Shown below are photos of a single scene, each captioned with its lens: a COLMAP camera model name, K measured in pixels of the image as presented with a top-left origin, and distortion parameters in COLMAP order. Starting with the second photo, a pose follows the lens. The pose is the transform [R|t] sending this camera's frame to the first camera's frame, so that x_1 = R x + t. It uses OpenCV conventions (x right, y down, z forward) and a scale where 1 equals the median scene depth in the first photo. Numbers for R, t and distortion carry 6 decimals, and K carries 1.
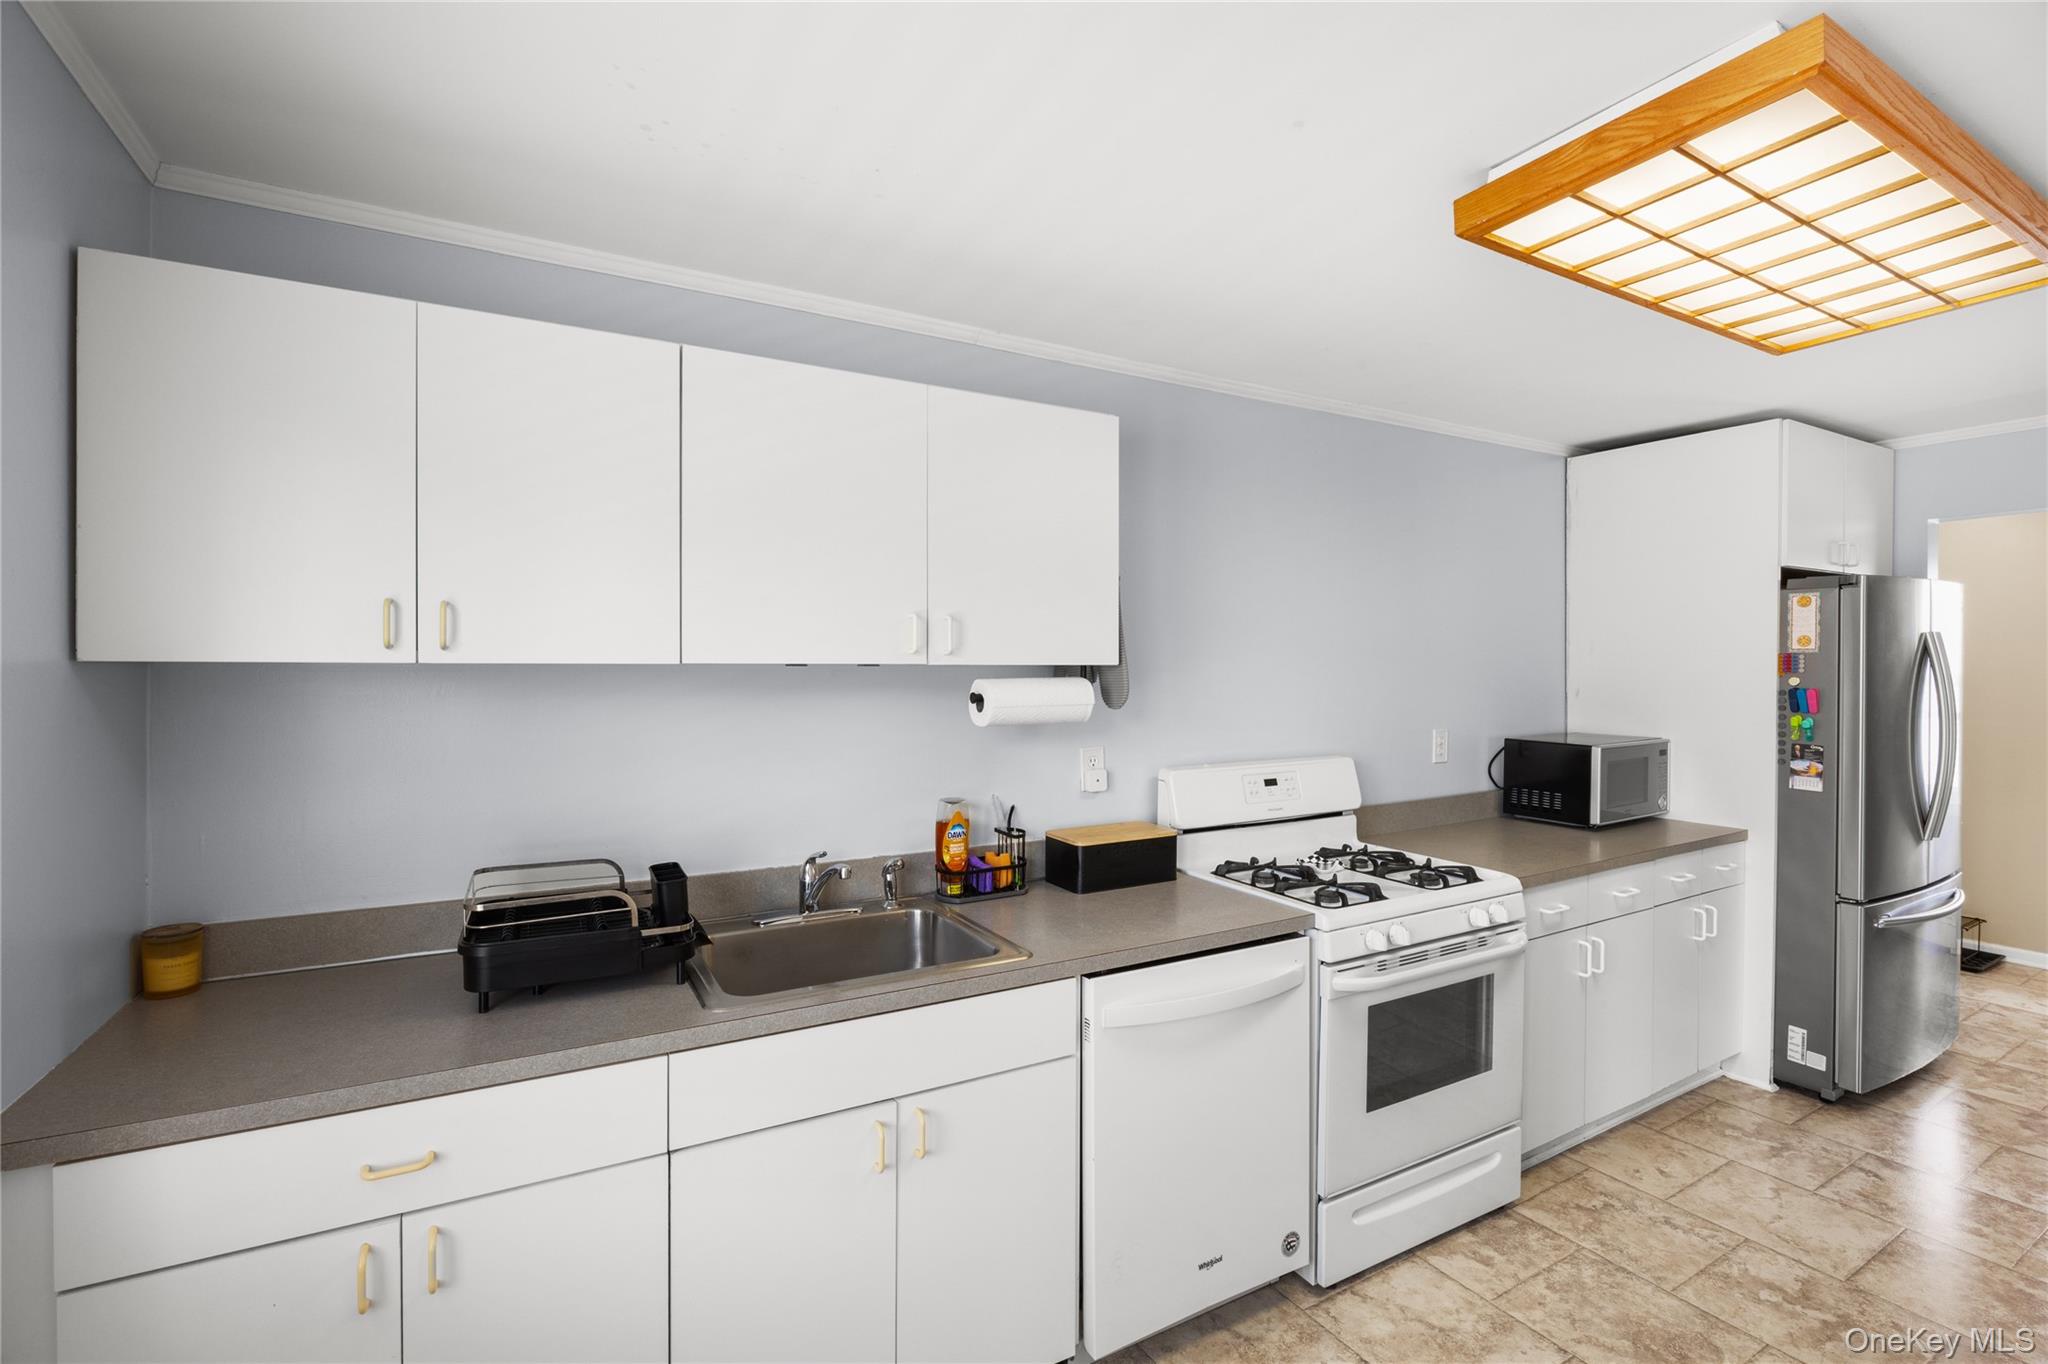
lens RADIAL K [[907.2, 0, 1027.3], [0, 907.2, 674.7], [0, 0, 1]] dist [-0.018244, 0.000665]
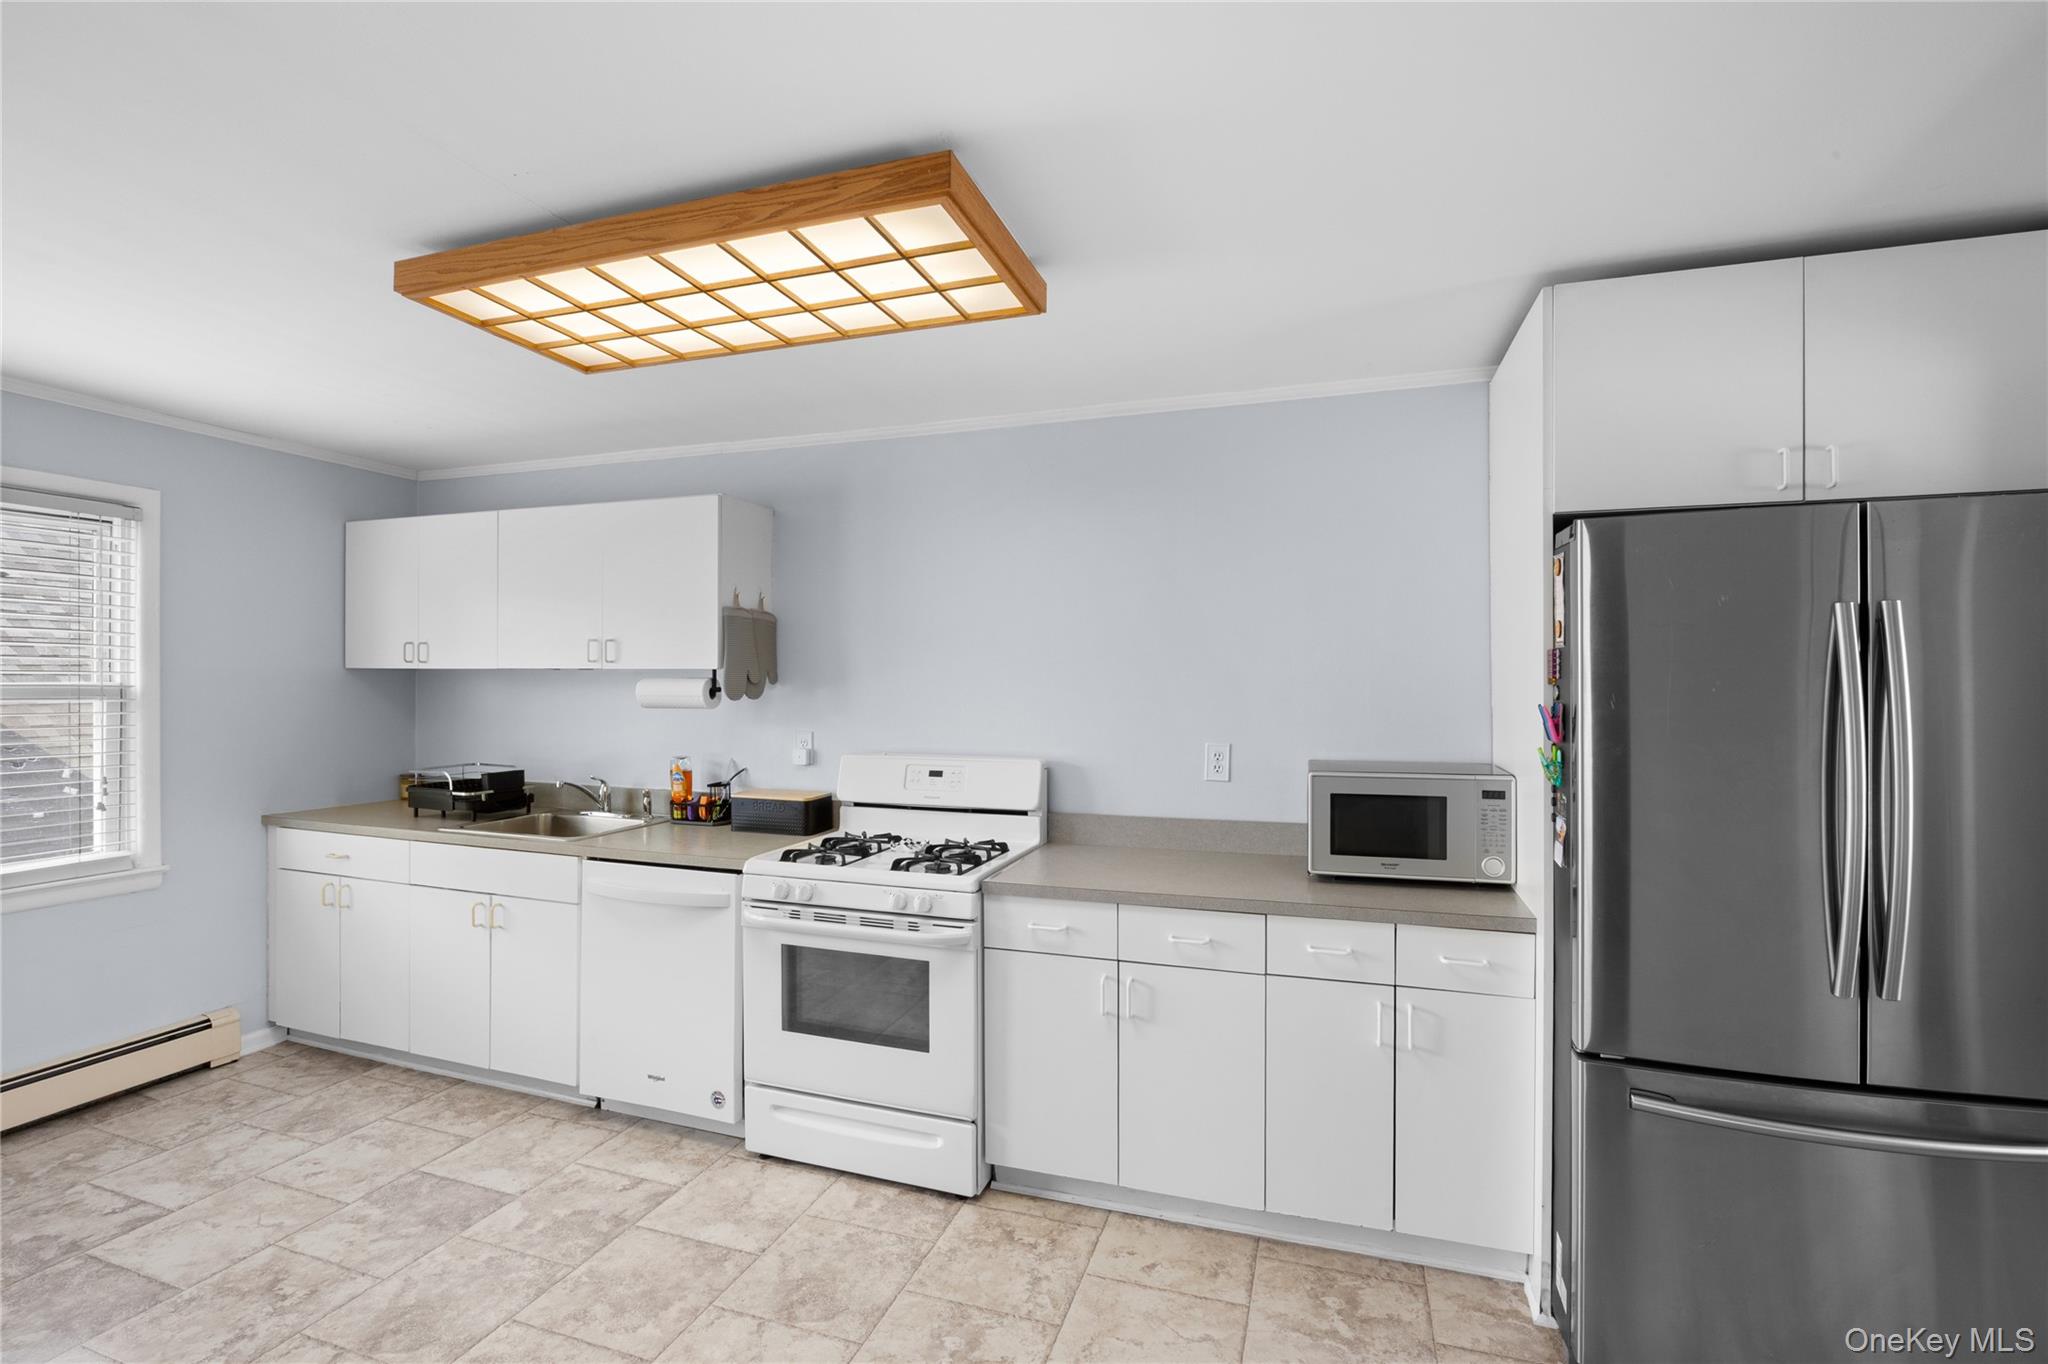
lens RADIAL K [[934.9, 0, 1022.0], [0, 934.9, 683.2], [0, 0, 1]] dist [-0.021727, 0.000222]
pose [[0.668649, 0.006392, -0.743551, 1.458388], [-0.012177, 0.999923, -0.002354, 0.009300], [0.743479, 0.010628, 0.668675, 0.363945]]
